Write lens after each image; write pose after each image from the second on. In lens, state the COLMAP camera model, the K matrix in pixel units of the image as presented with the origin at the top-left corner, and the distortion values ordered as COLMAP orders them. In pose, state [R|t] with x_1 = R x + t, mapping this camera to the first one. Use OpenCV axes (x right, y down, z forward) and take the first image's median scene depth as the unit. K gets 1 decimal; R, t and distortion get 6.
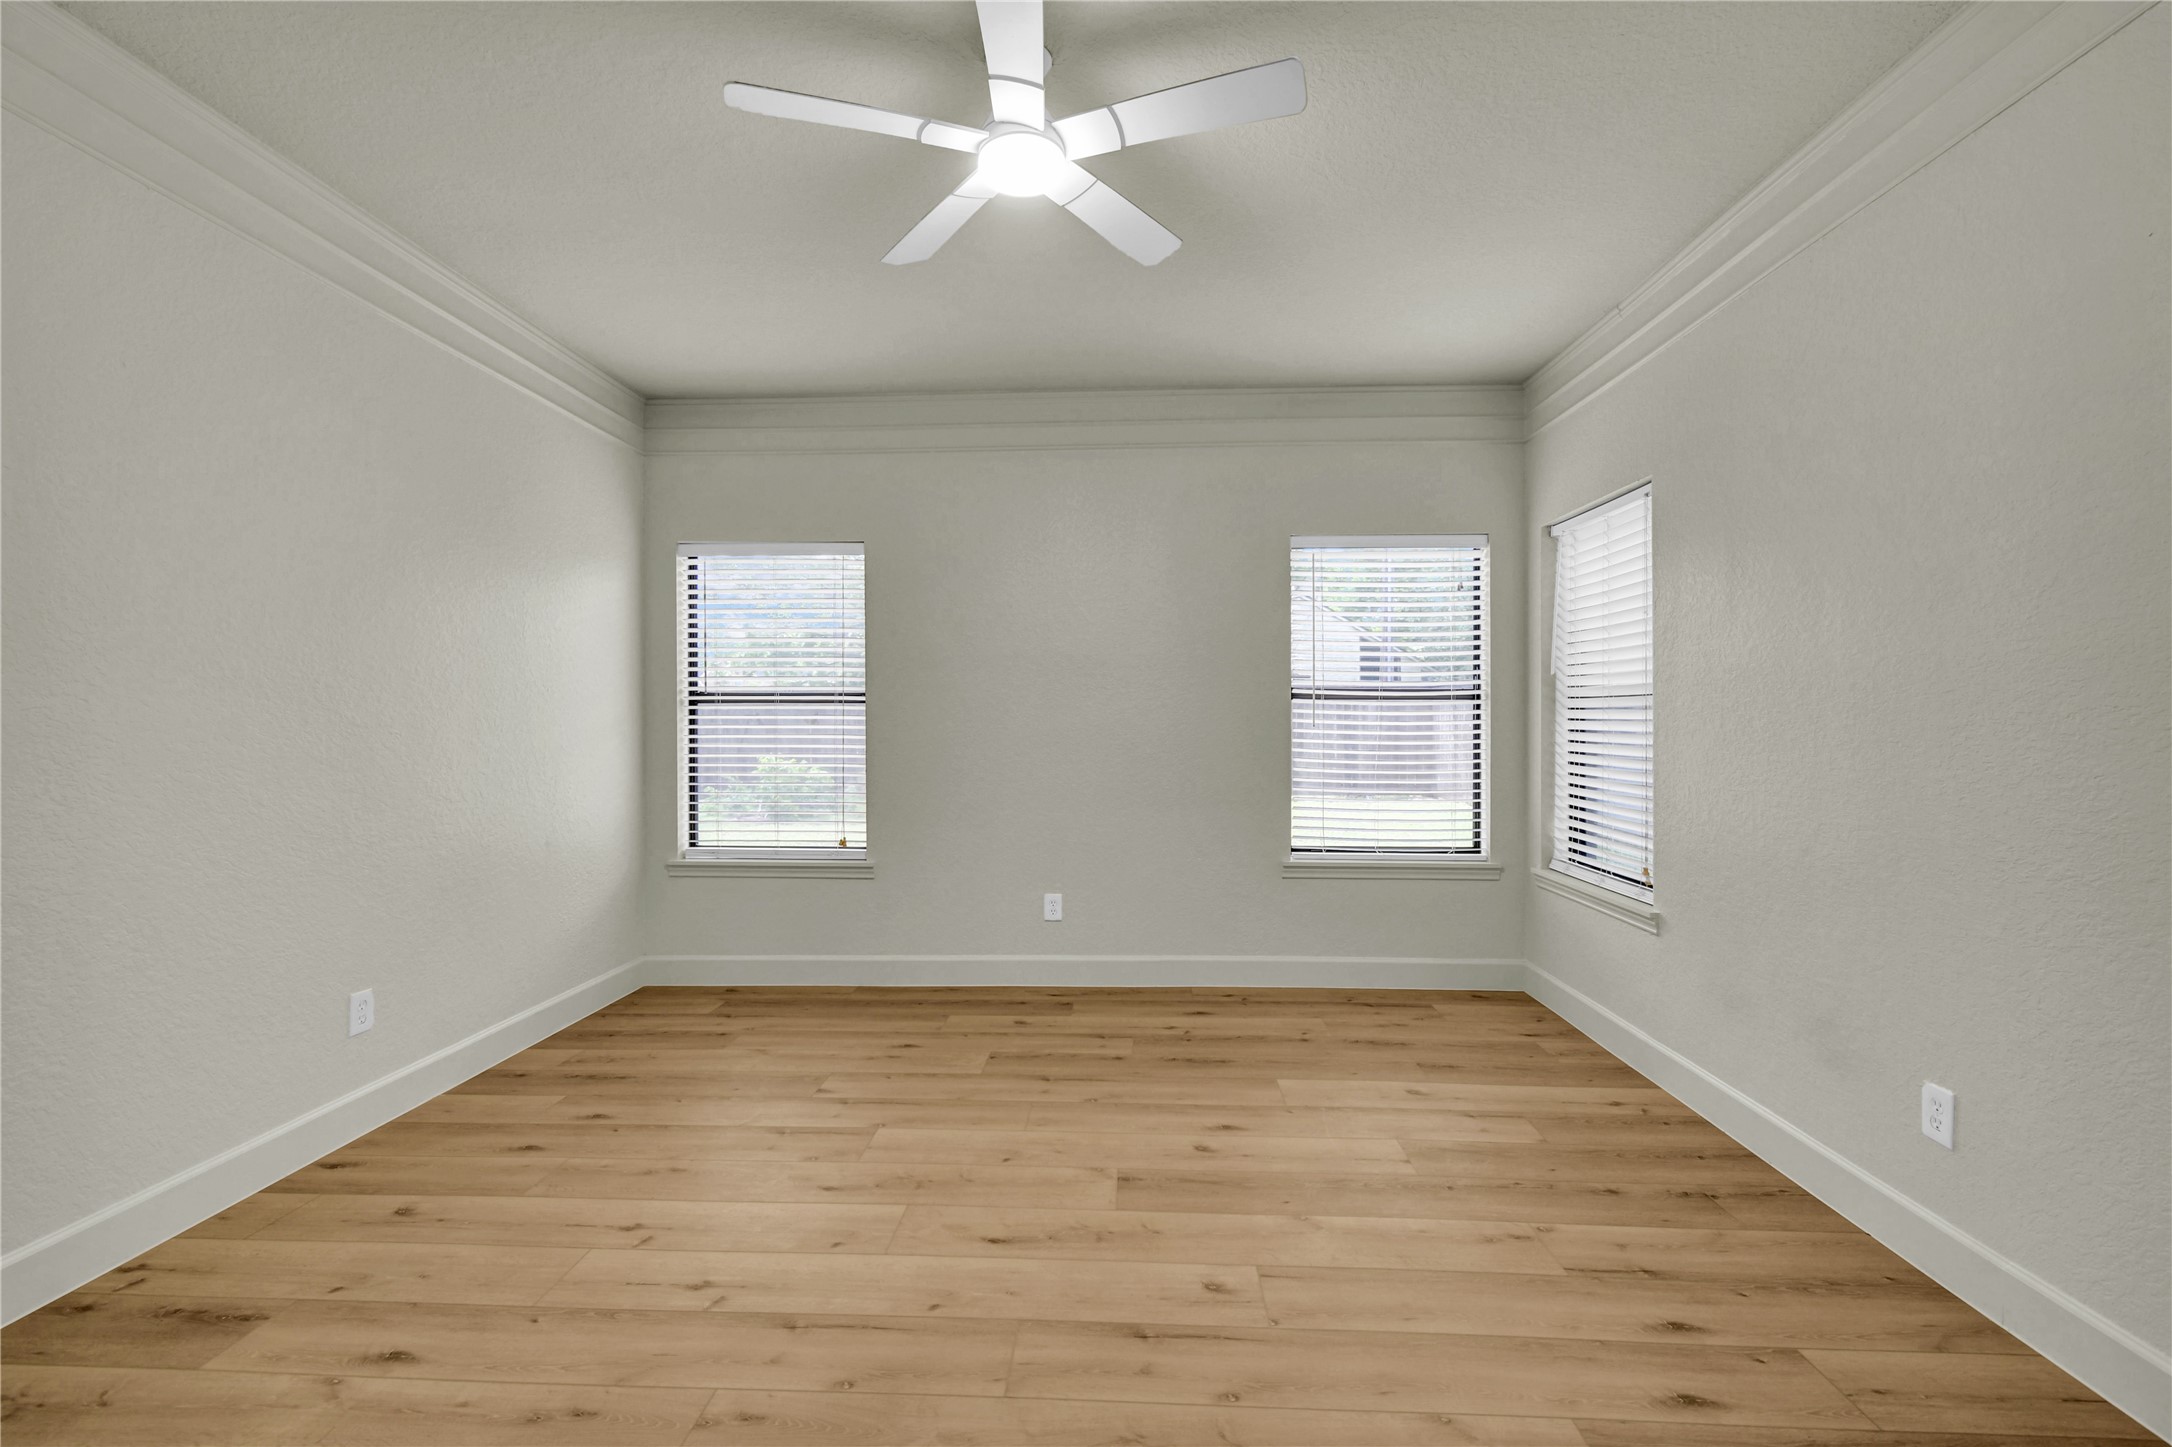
lens RADIAL K [[1048.8, 0, 1058.8], [0, 1048.8, 720.0], [0, 0, 1]] dist [0.002359, 0.000006]
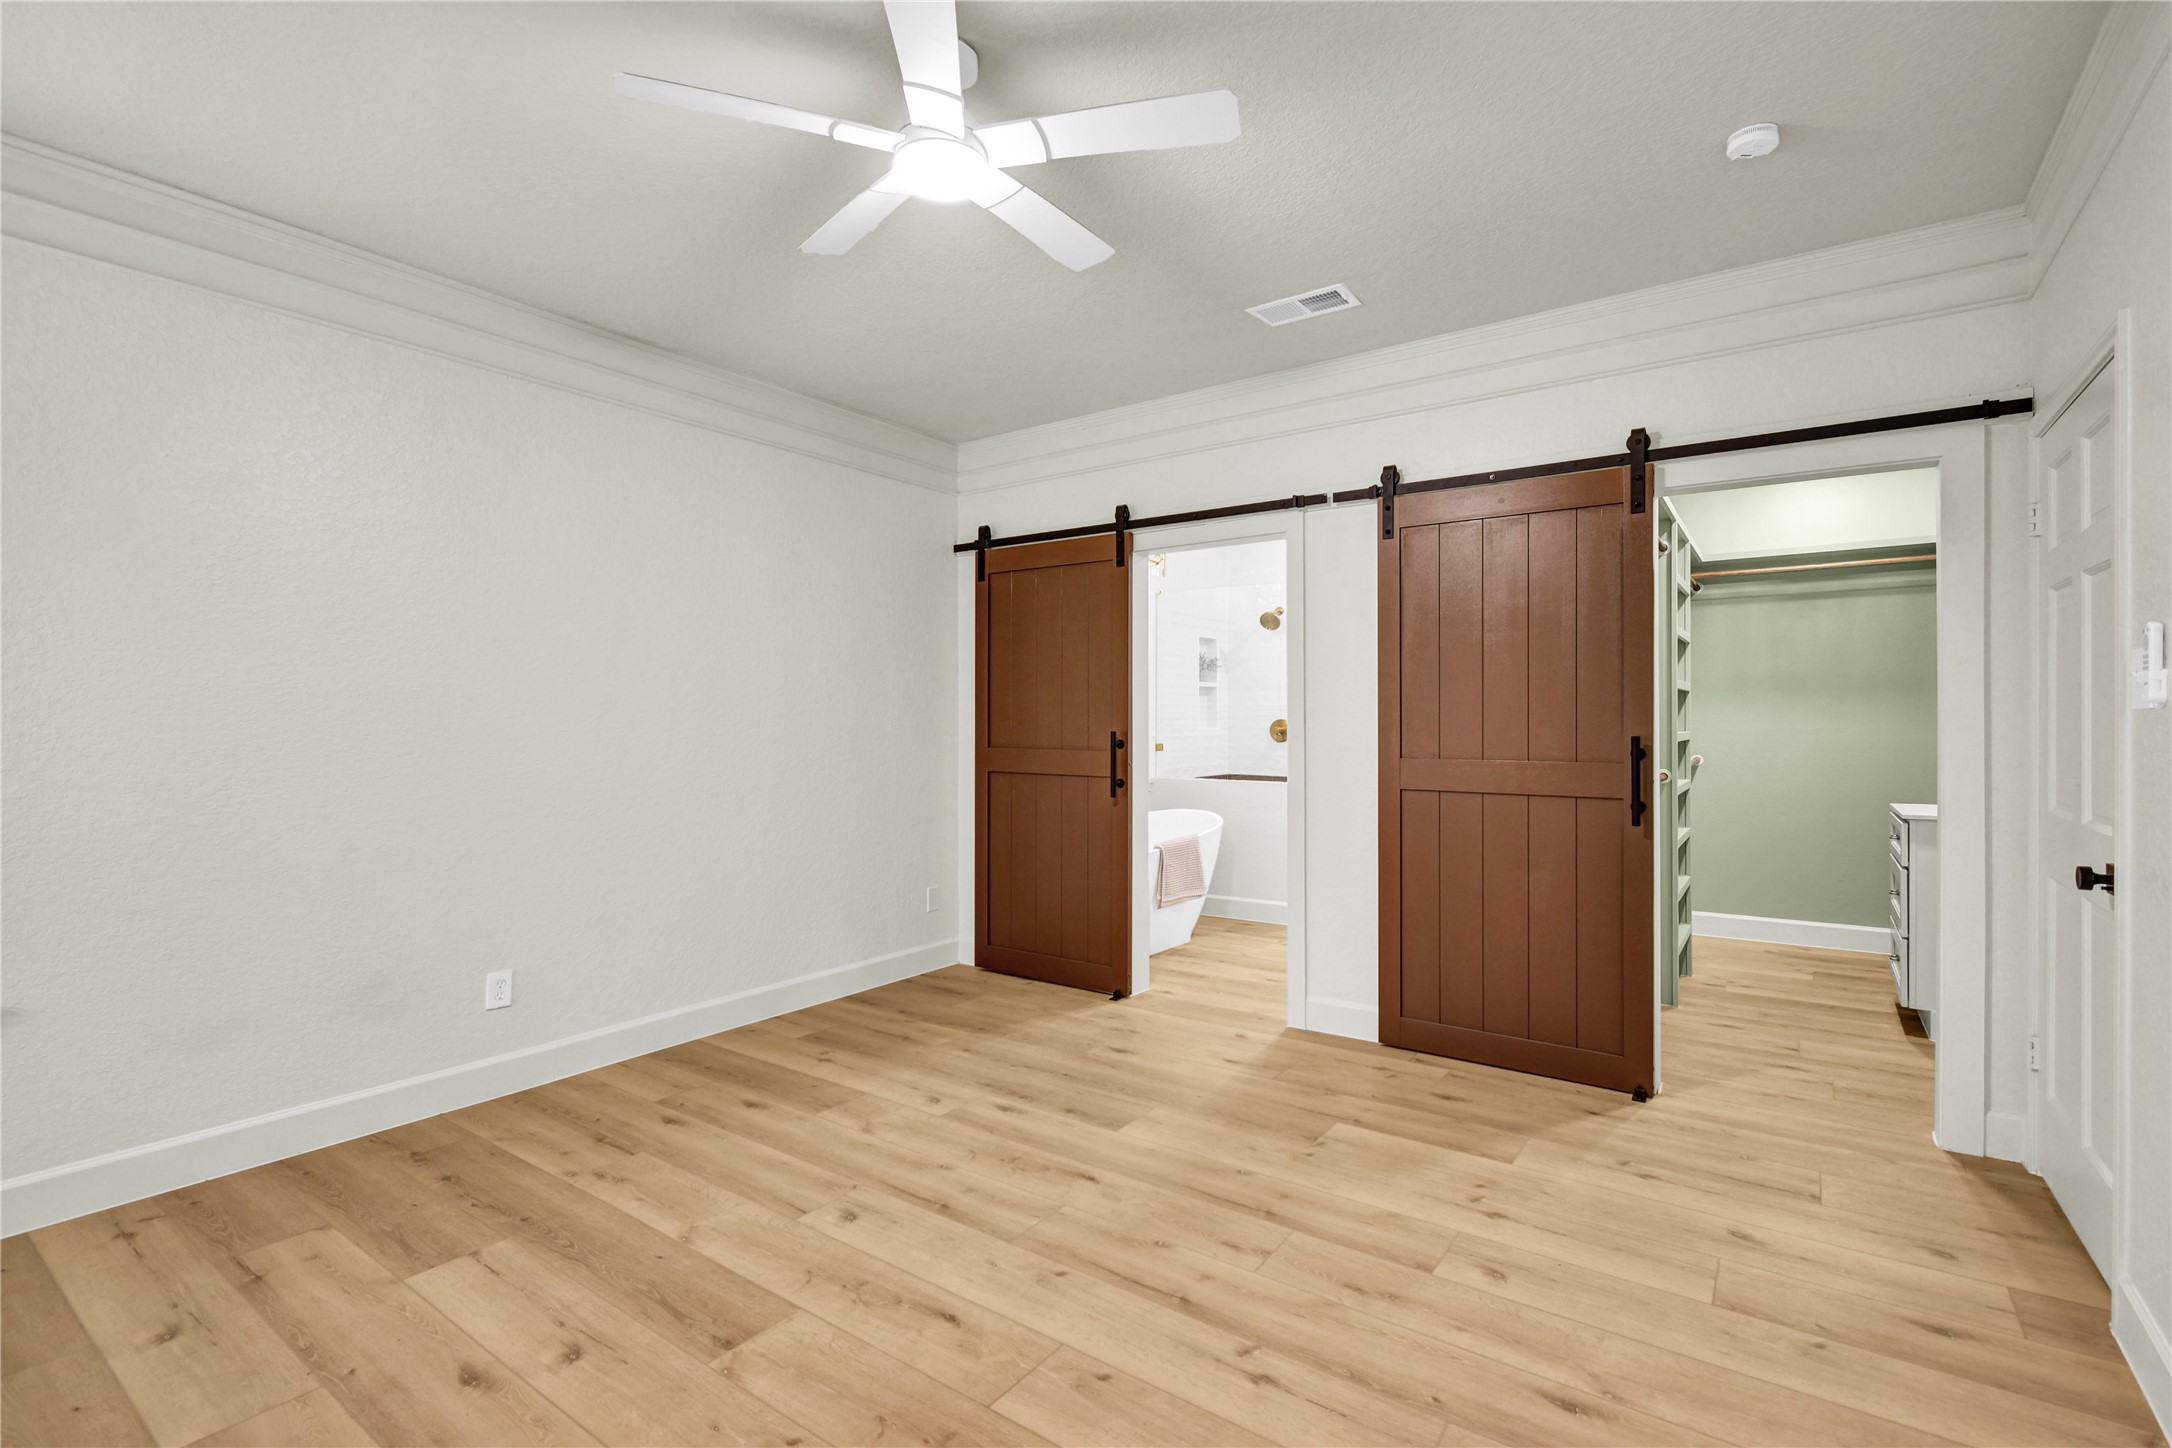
lens RADIAL K [[969.8, 0, 1075.5], [0, 969.8, 724.9], [0, 0, 1]] dist [0.002259, -0.000911]
pose [[-0.857275, -0.001445, 0.514856, -0.633095], [0.000711, 0.999992, 0.003991, -0.021187], [-0.514858, 0.003787, -0.857267, 1.798412]]
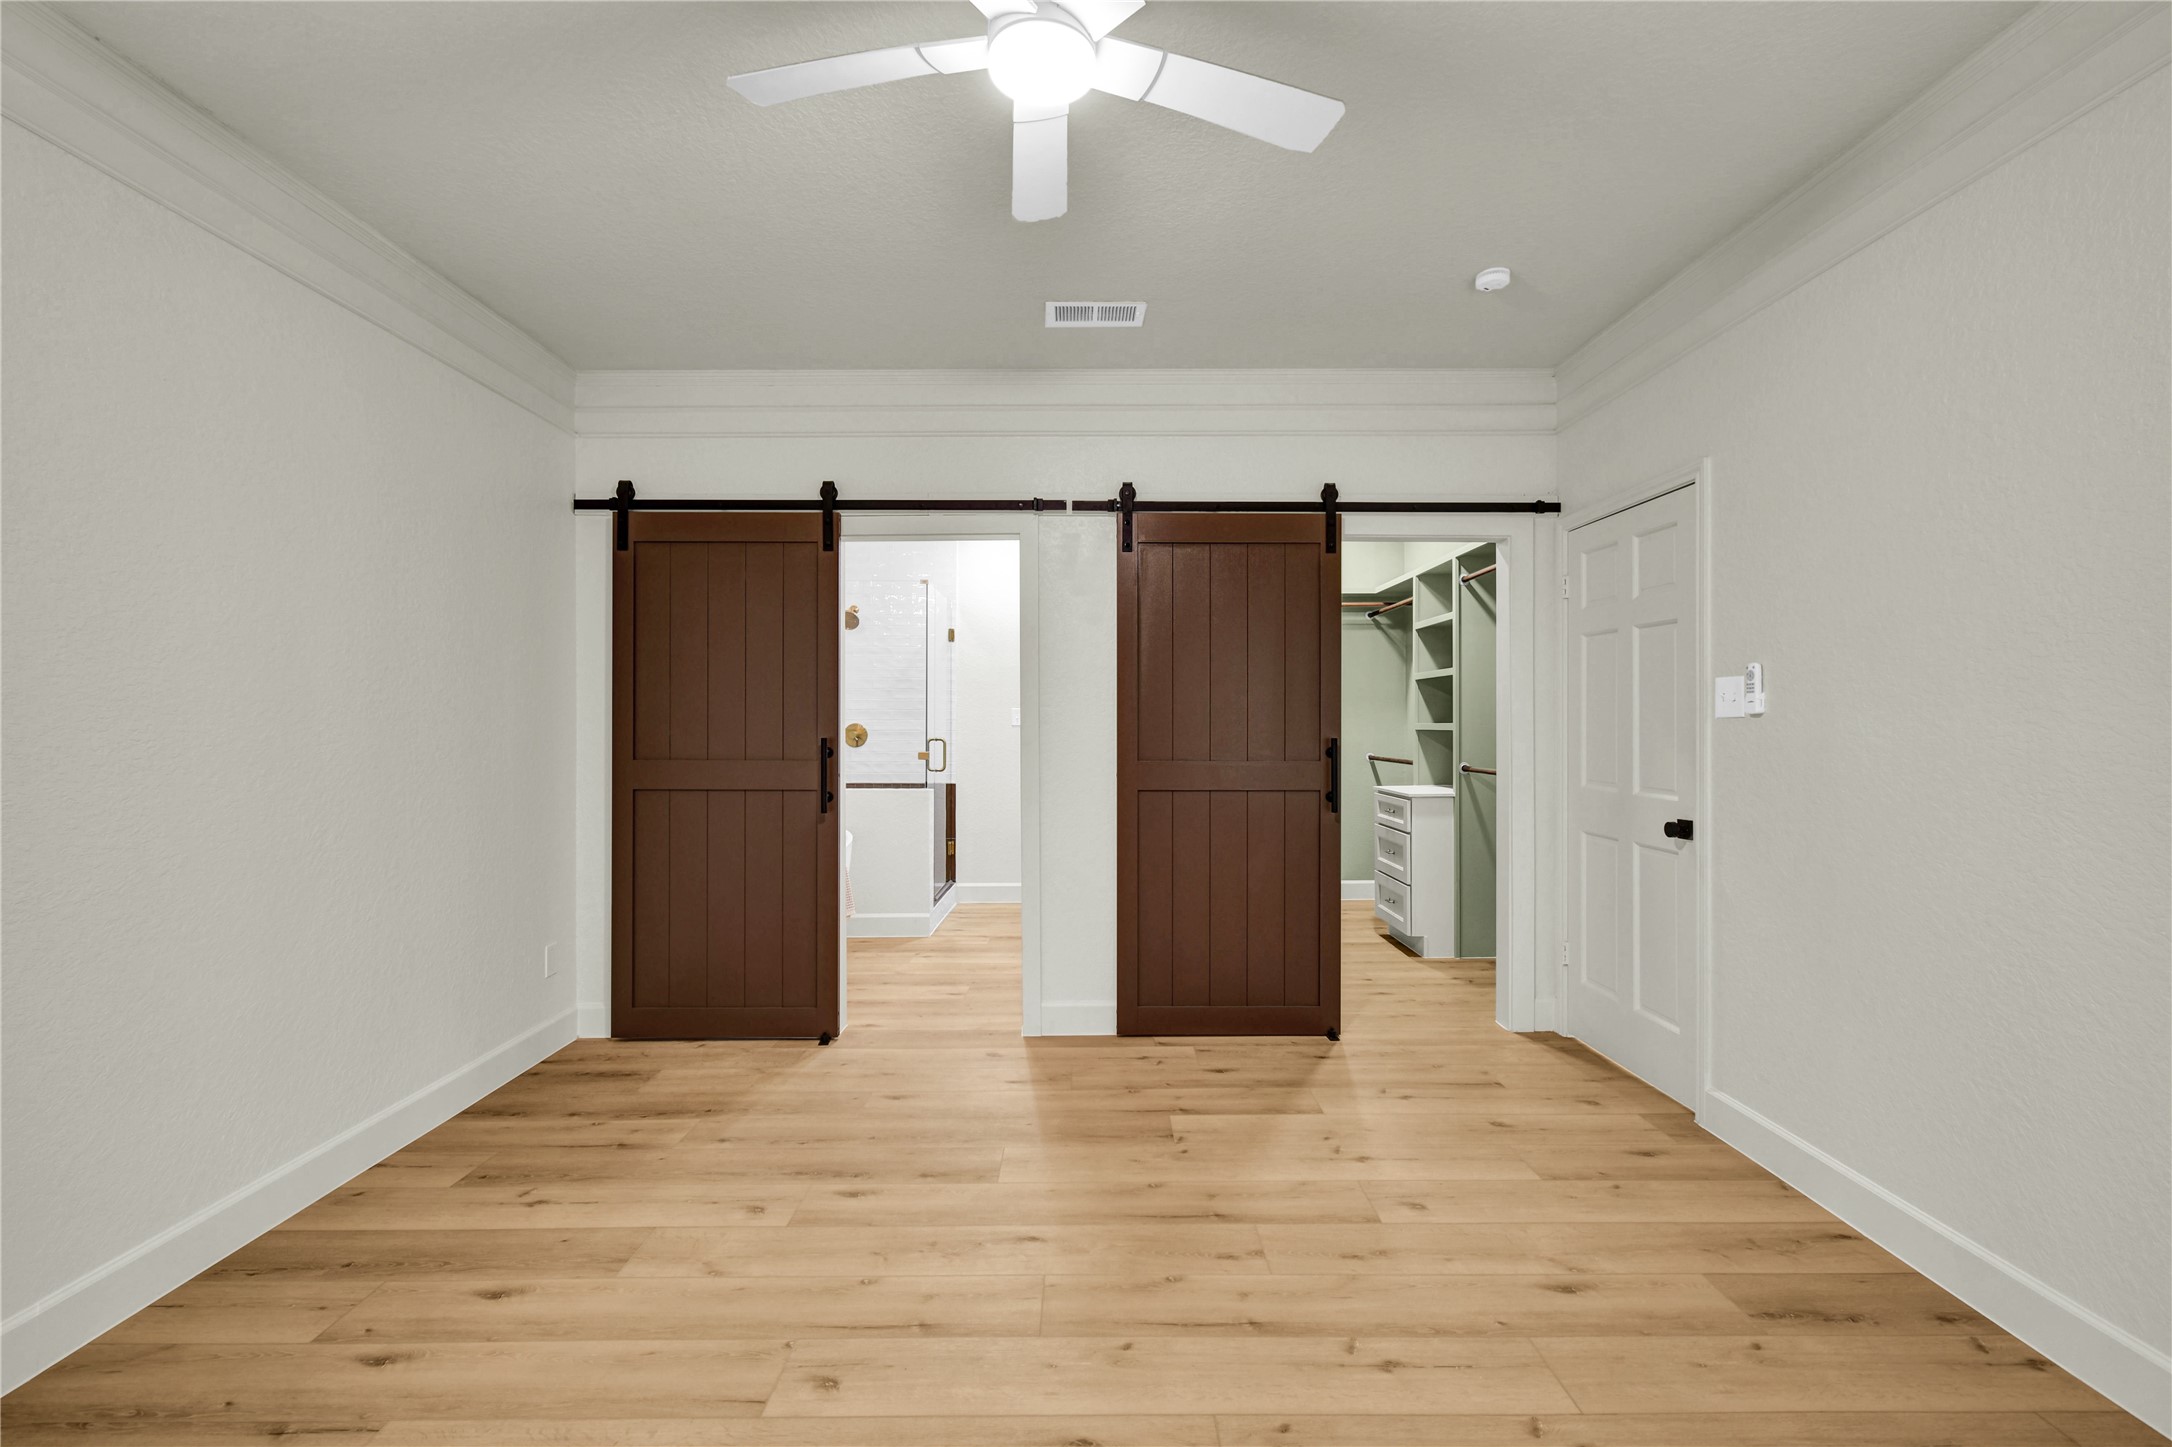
lens RADIAL K [[980.2, 0, 1092.1], [0, 980.2, 726.4], [0, 0, 1]] dist [0.002995, -0.000234]
pose [[-0.996441, 0.002197, -0.084266, -0.008861], [0.001777, 0.999986, 0.005059, -0.029163], [0.084276, 0.004891, -0.996430, 1.848208]]
